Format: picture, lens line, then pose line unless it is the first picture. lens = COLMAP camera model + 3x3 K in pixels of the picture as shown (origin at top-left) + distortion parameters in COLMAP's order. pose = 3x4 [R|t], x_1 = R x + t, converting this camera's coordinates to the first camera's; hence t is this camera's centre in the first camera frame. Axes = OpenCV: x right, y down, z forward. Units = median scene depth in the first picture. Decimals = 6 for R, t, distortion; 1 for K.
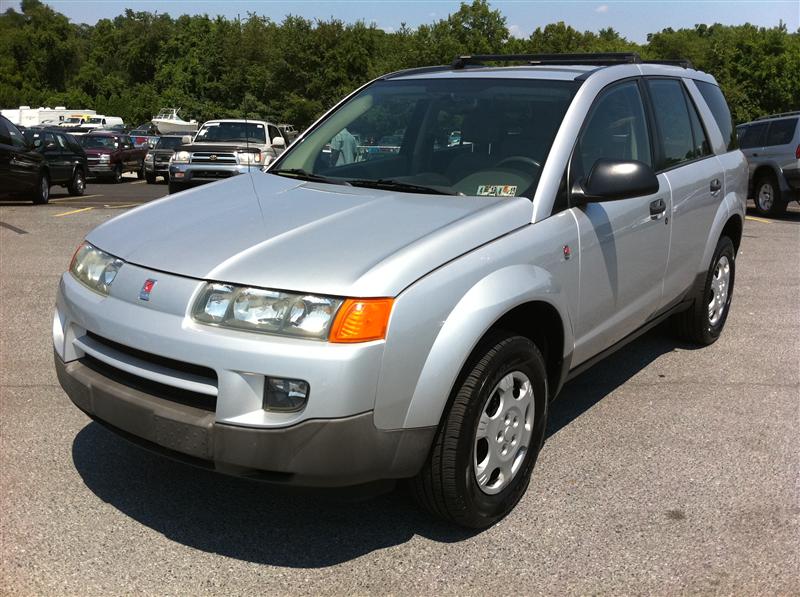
lens RADIAL K [[765.9, 0, 403.4], [0, 765.9, 300.6], [0, 0, 1]] dist [0.104757, -0.361904]
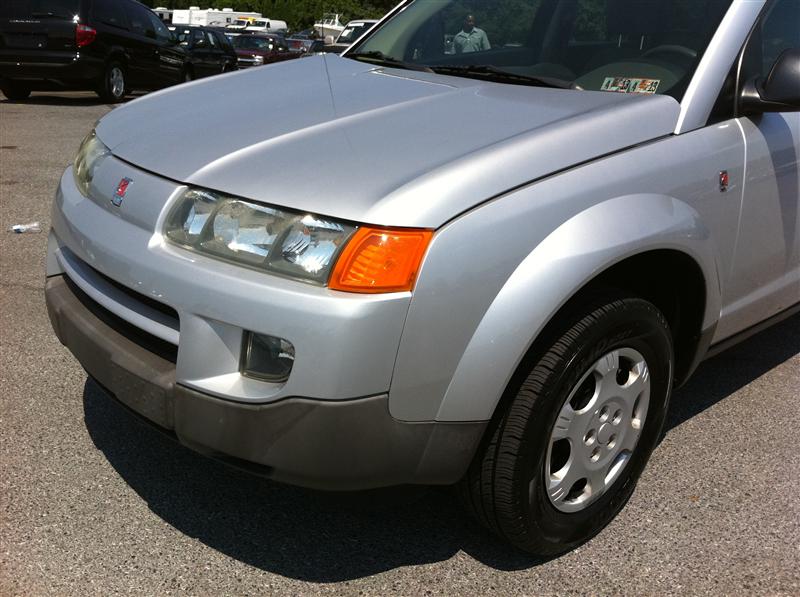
lens RADIAL K [[765.9, 0, 403.4], [0, 765.9, 300.6], [0, 0, 1]] dist [0.104757, -0.361904]
pose [[0.978216, 0.096069, -0.184024, 0.076961], [-0.076501, 0.990911, 0.110648, -0.012473], [0.192981, -0.094160, 0.976674, 0.291221]]
